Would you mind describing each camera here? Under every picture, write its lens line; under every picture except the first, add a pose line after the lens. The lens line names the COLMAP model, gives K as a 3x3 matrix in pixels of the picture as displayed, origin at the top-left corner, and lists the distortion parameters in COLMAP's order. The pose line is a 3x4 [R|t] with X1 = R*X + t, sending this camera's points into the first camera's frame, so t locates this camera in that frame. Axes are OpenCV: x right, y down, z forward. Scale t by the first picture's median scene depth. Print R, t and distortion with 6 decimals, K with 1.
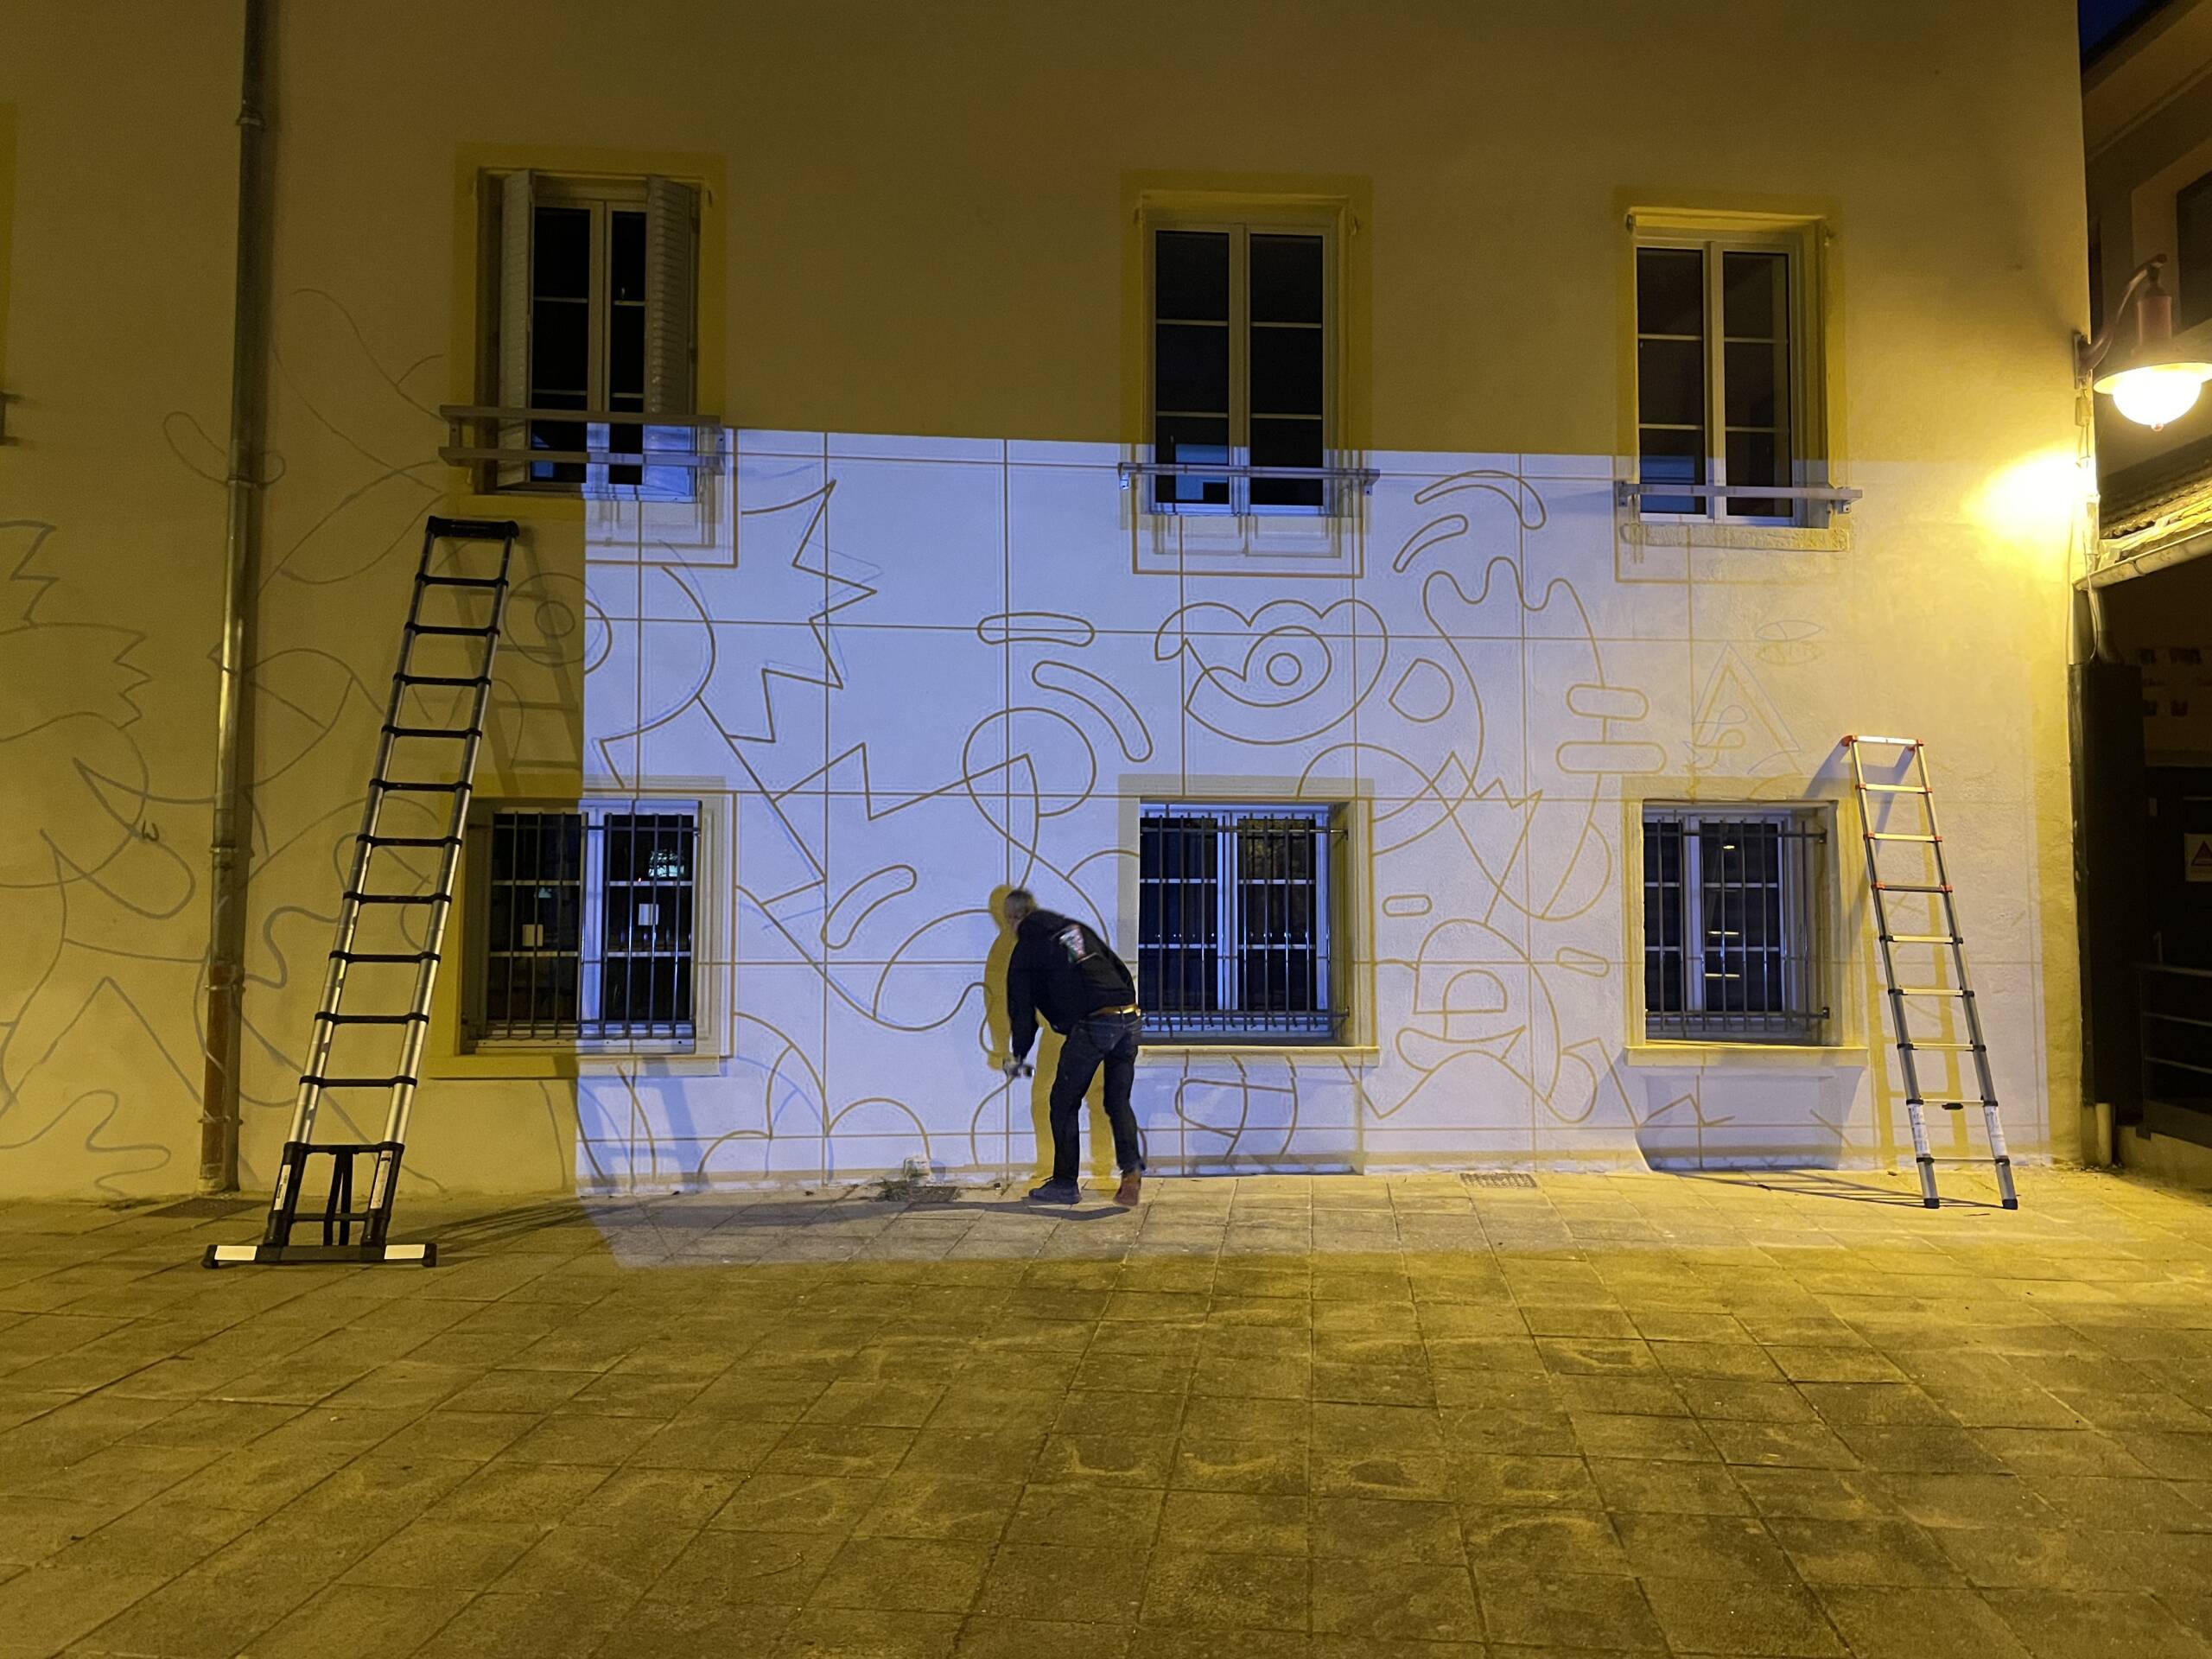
lens RADIAL K [[1447.5, 0, 1106.0], [0, 1447.5, 829.5], [0, 0, 1]] dist [-0.002397, -0.000014]
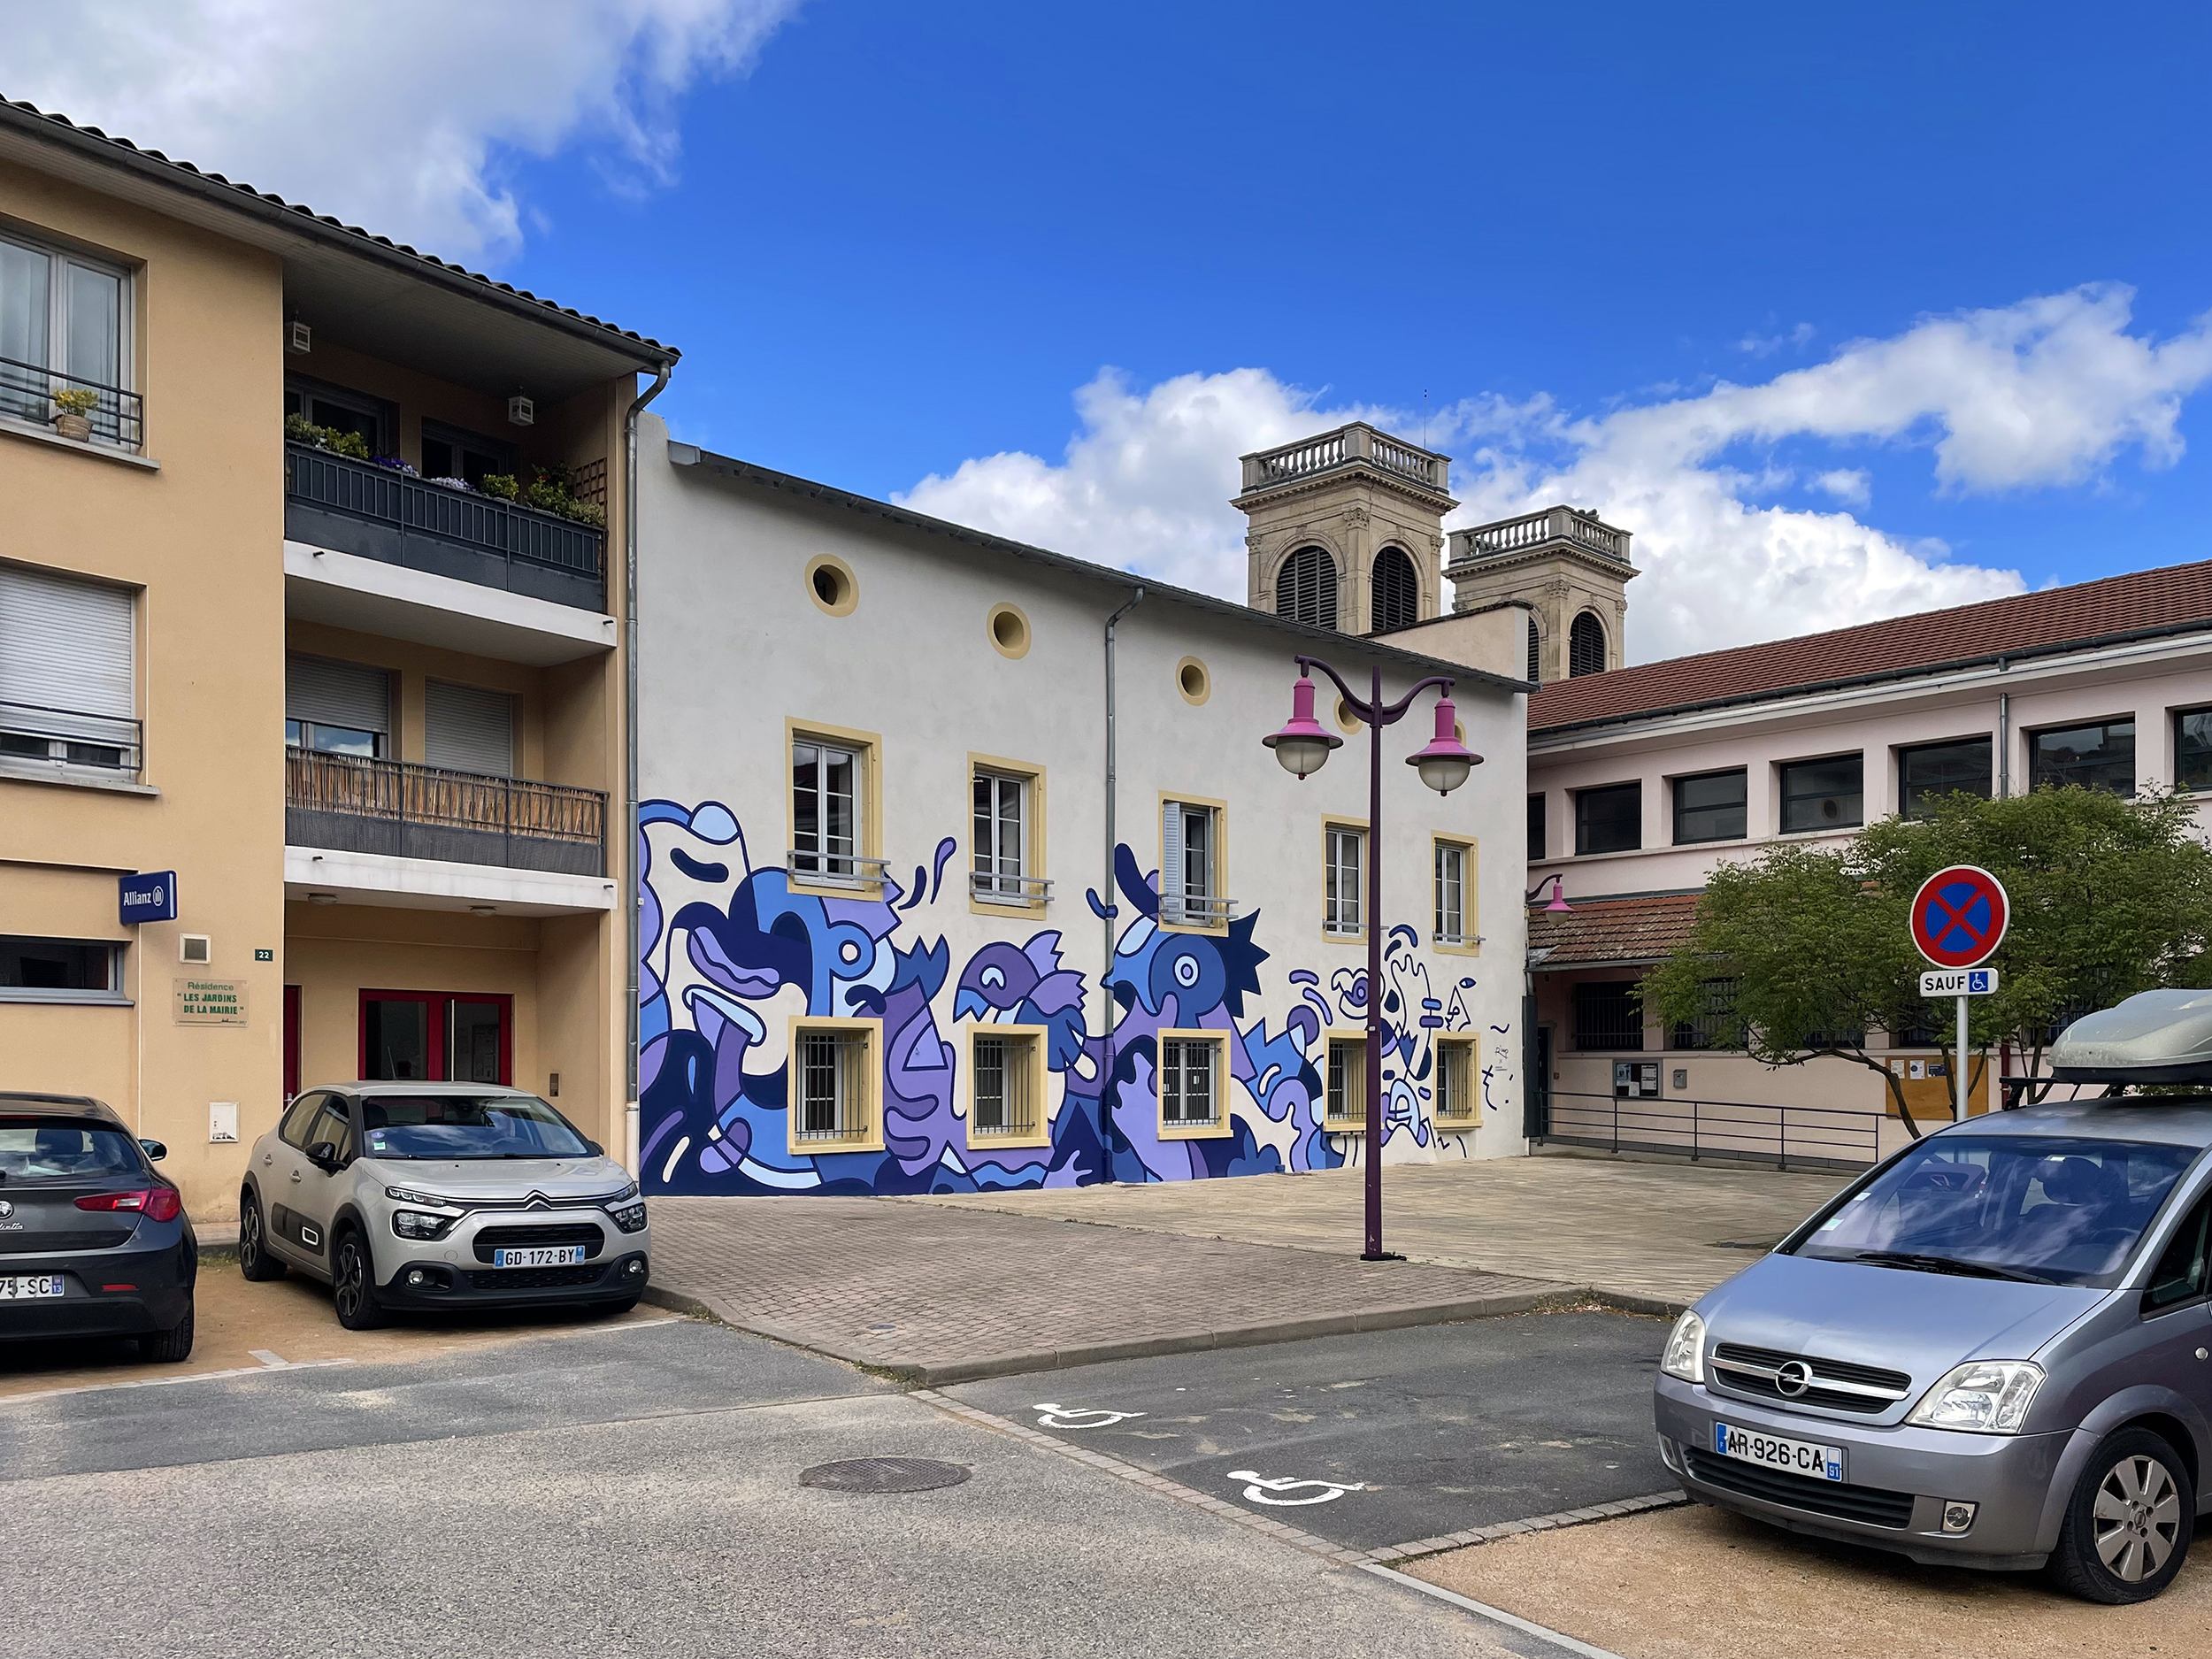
lens RADIAL K [[1563.3, 0, 1106.0], [0, 1563.3, 829.5], [0, 0, 1]] dist [0.030071, -0.001725]
pose [[0.799566, 0.087518, 0.594168, -1.395053], [-0.035070, 0.994441, -0.099283, -0.068253], [-0.599554, 0.058546, 0.798190, -0.781792]]
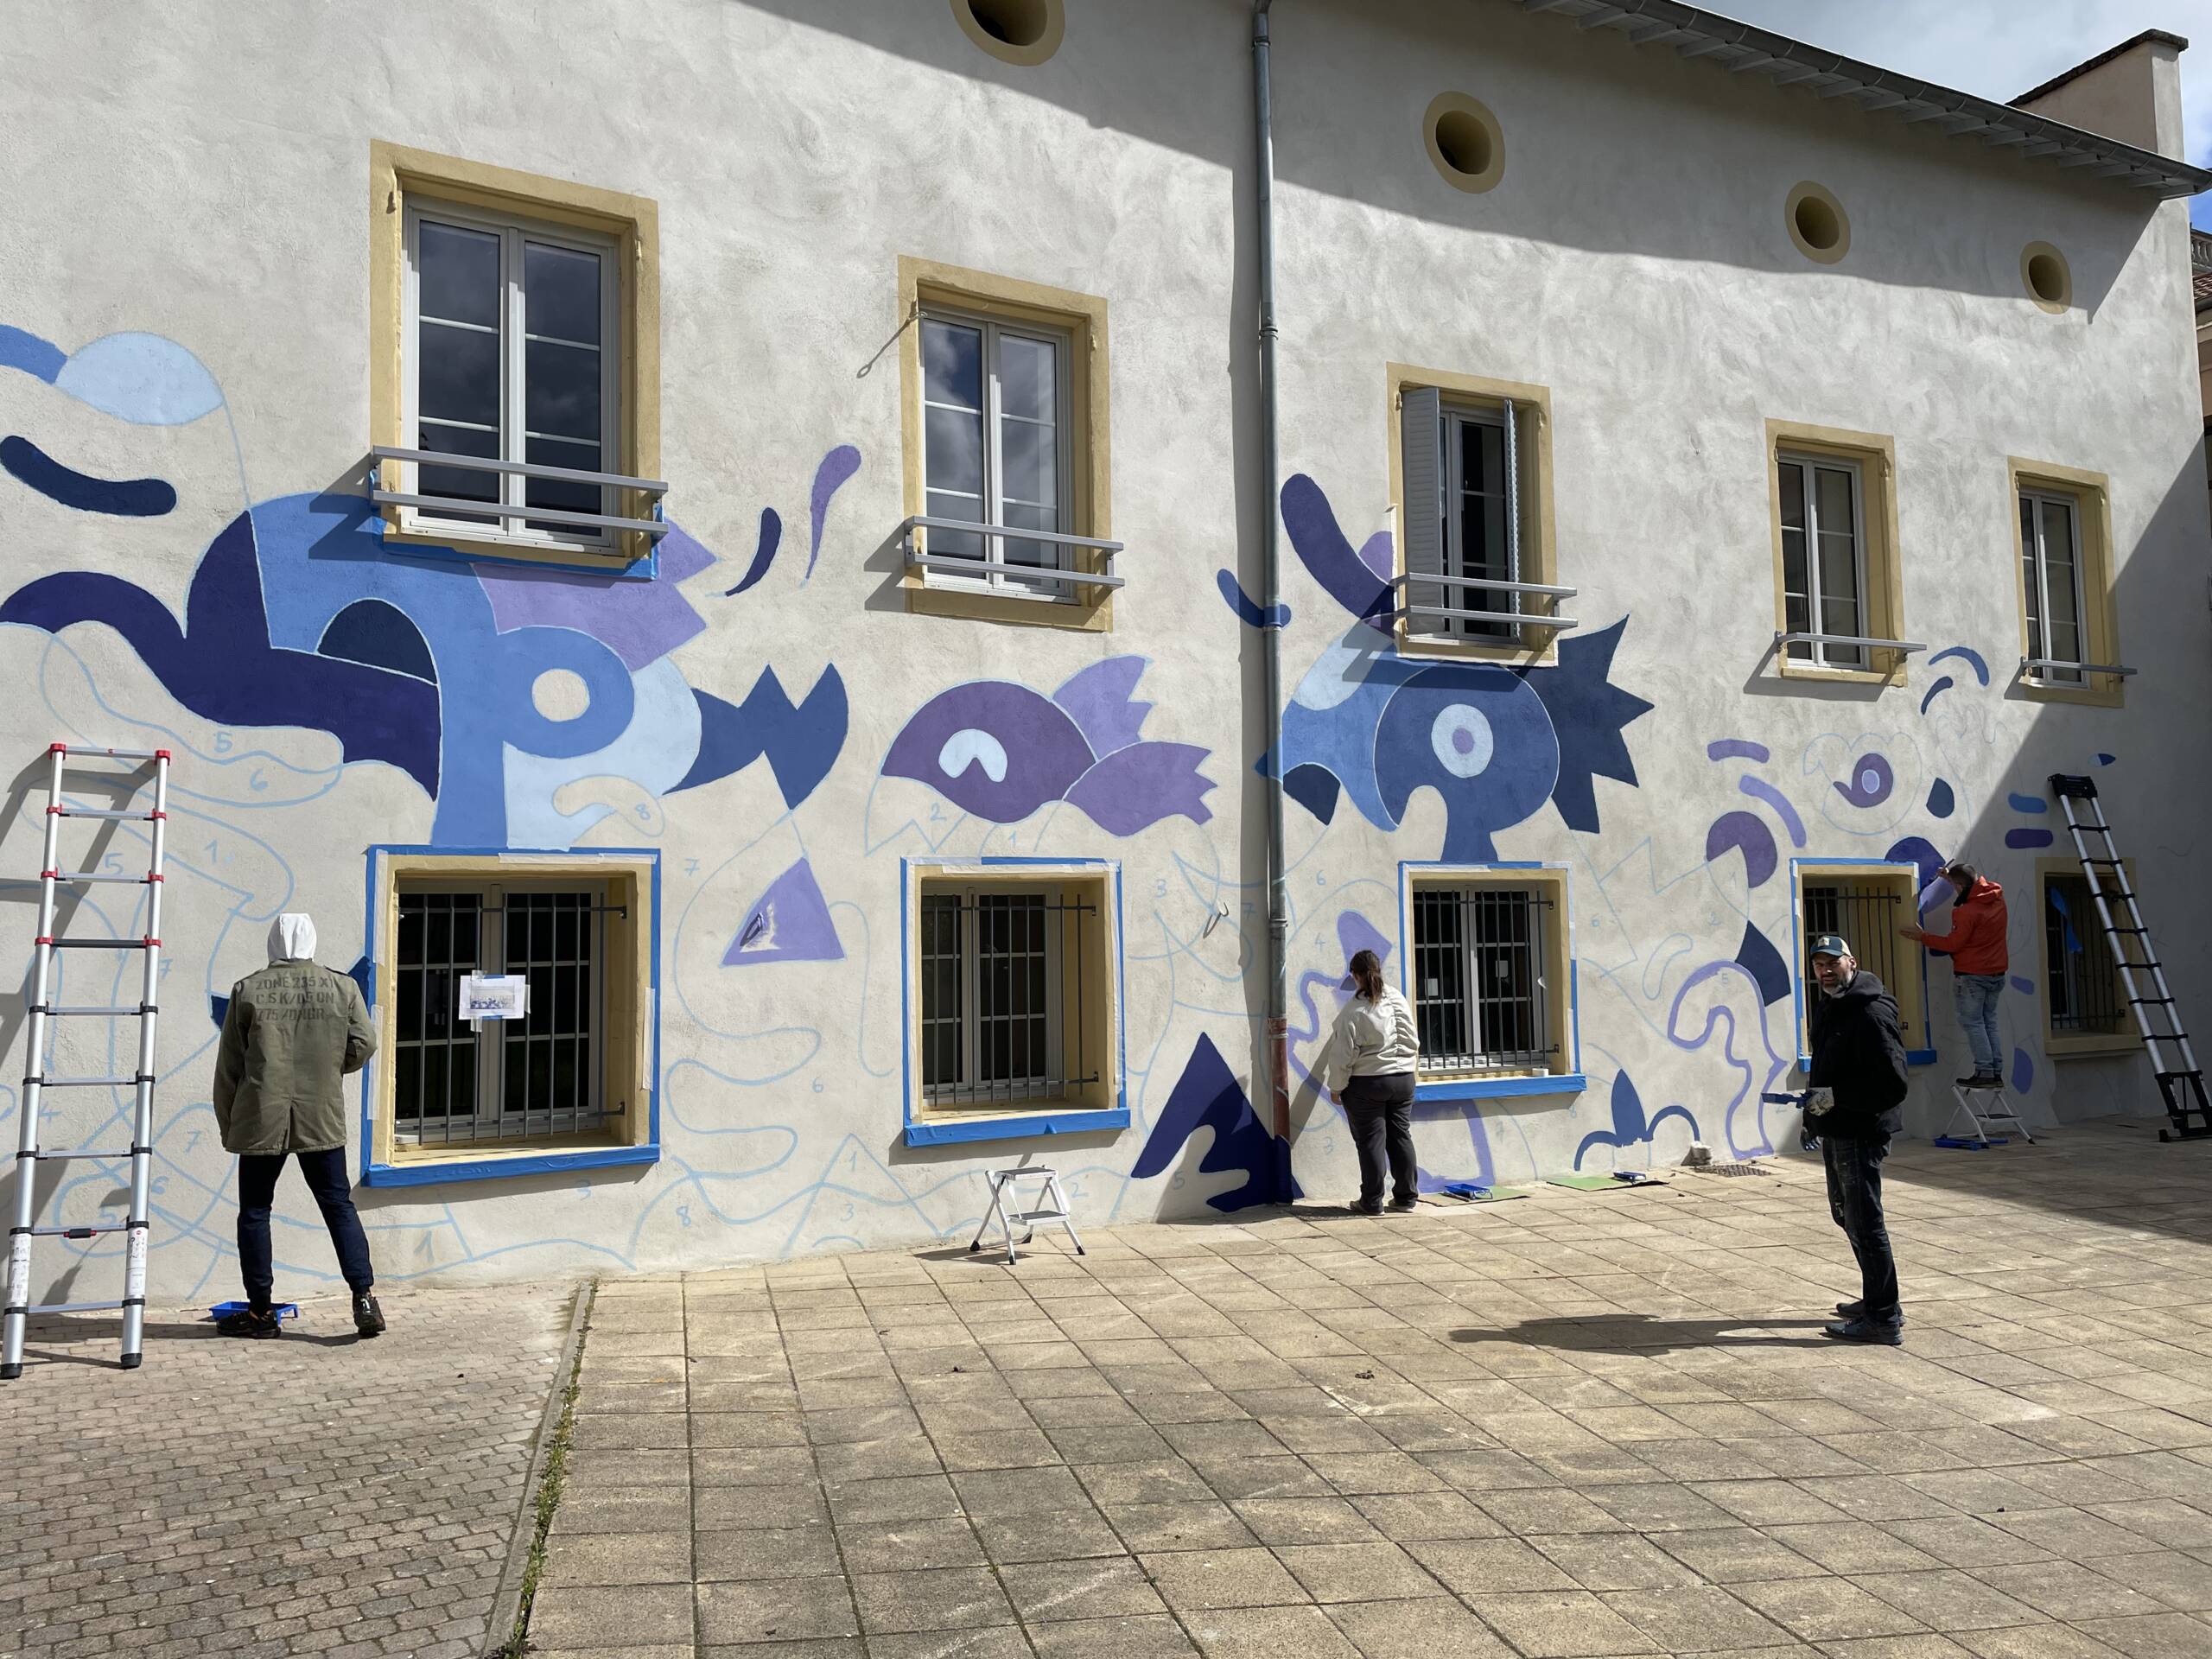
lens RADIAL K [[1563.3, 0, 1106.0], [0, 1563.3, 829.5], [0, 0, 1]] dist [0.030071, -0.001725]
pose [[0.936587, 0.001676, 0.350431, -0.714156], [0.015595, 0.998799, -0.046458, -0.003450], [-0.350087, 0.048976, 0.935436, -0.113757]]
